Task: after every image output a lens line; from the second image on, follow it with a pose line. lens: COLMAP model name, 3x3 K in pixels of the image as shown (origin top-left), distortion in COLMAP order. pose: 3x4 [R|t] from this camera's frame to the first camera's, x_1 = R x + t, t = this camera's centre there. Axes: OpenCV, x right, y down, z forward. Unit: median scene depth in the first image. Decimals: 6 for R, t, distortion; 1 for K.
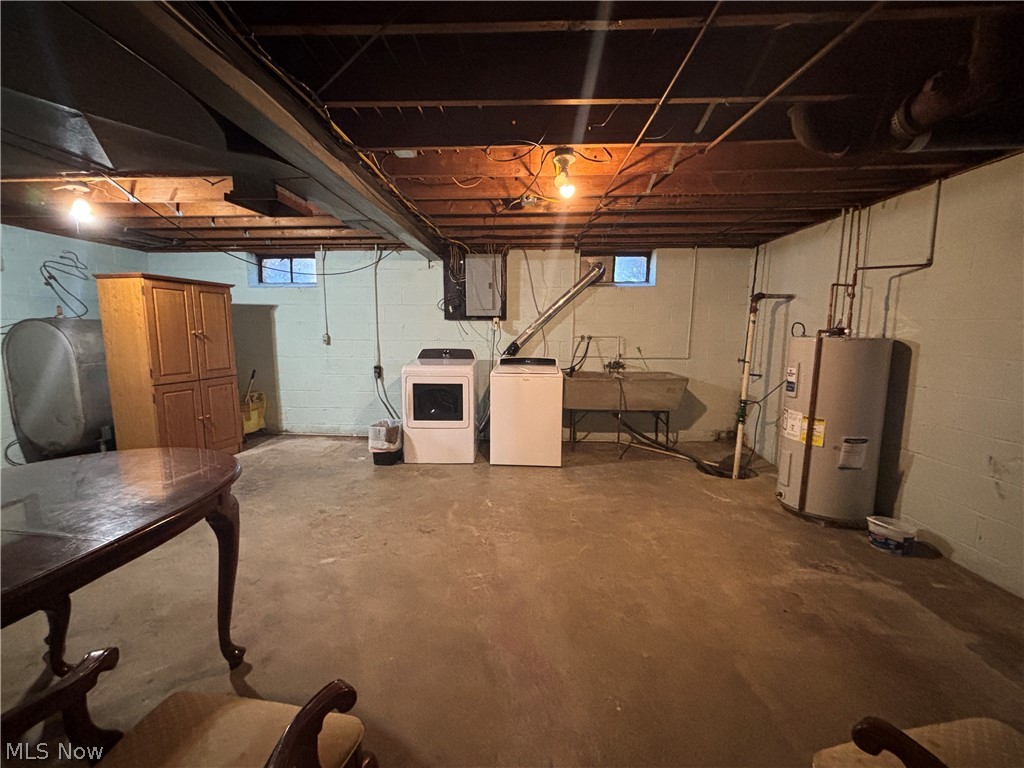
lens RADIAL K [[411.9, 0, 510.3], [0, 411.9, 381.4], [0, 0, 1]] dist [0.000071, 0.000684]
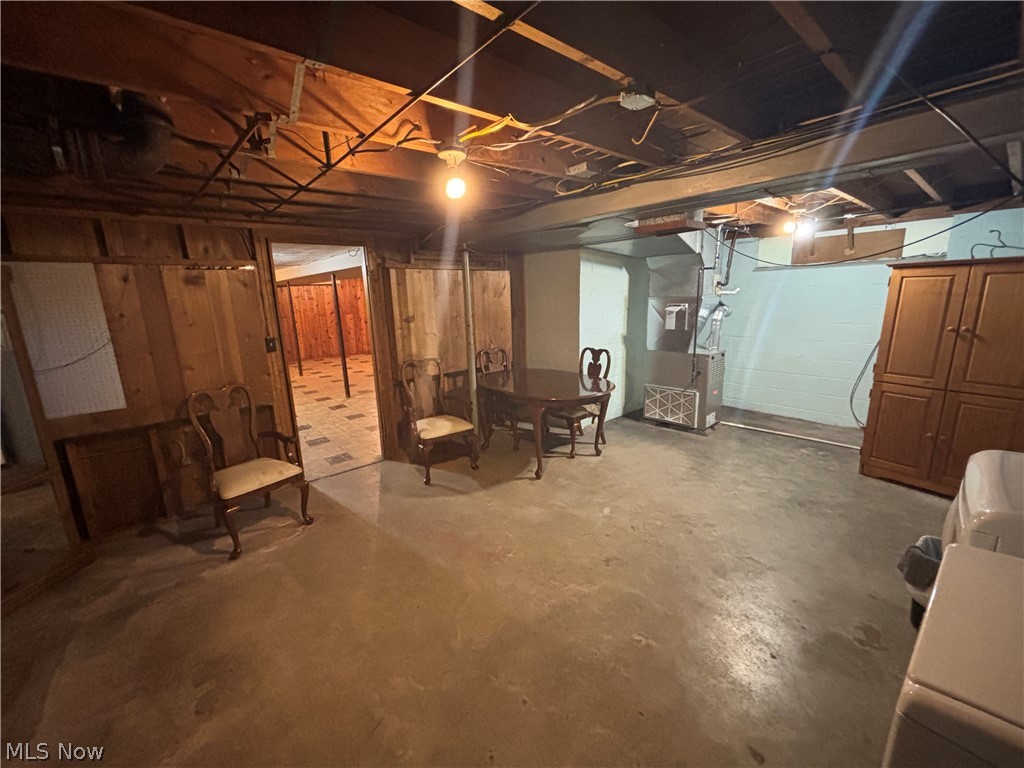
lens RADIAL K [[411.9, 0, 510.3], [0, 411.9, 381.4], [0, 0, 1]] dist [0.000071, 0.000684]
pose [[-0.729971, 0.164005, -0.663509, 0.468281], [-0.057470, 0.952617, 0.298693, -0.265221], [0.681057, 0.256170, -0.685958, 1.256594]]
